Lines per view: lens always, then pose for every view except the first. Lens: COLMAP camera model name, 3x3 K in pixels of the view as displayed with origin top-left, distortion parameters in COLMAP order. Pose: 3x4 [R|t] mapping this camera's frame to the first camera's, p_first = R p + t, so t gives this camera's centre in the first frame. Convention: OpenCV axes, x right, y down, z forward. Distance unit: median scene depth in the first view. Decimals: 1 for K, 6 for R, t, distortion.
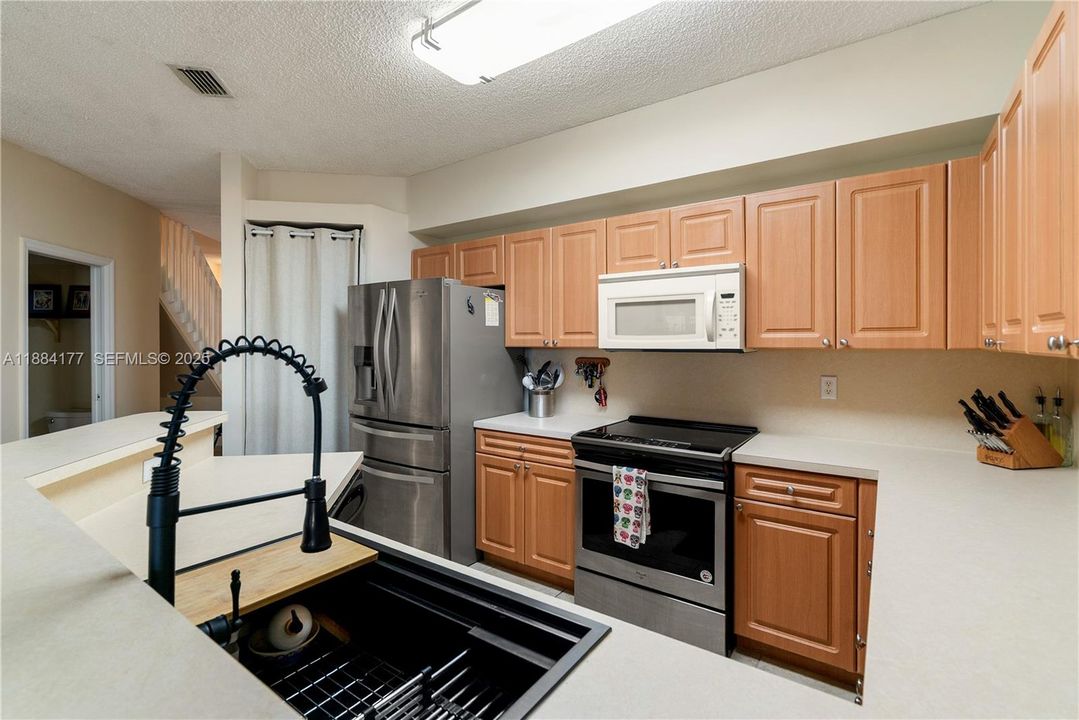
lens RADIAL K [[488.6, 0, 539.5], [0, 488.6, 360.0], [0, 0, 1]] dist [-0.002326, -0.000474]
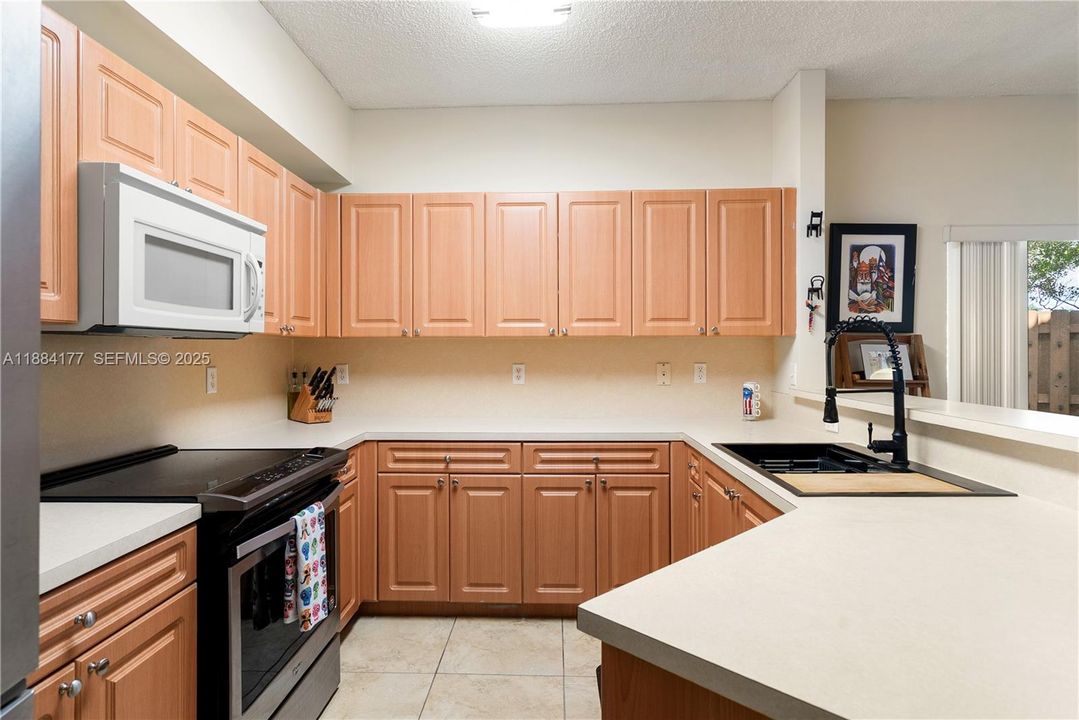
lens RADIAL K [[475.4, 0, 539.5], [0, 475.4, 360.0], [0, 0, 1]] dist [0.147773, -0.000041]
pose [[0.828803, -0.036569, 0.558345, -0.279329], [0.022617, 0.999236, 0.031874, -0.007520], [-0.559084, -0.013789, 0.828996, 0.181144]]
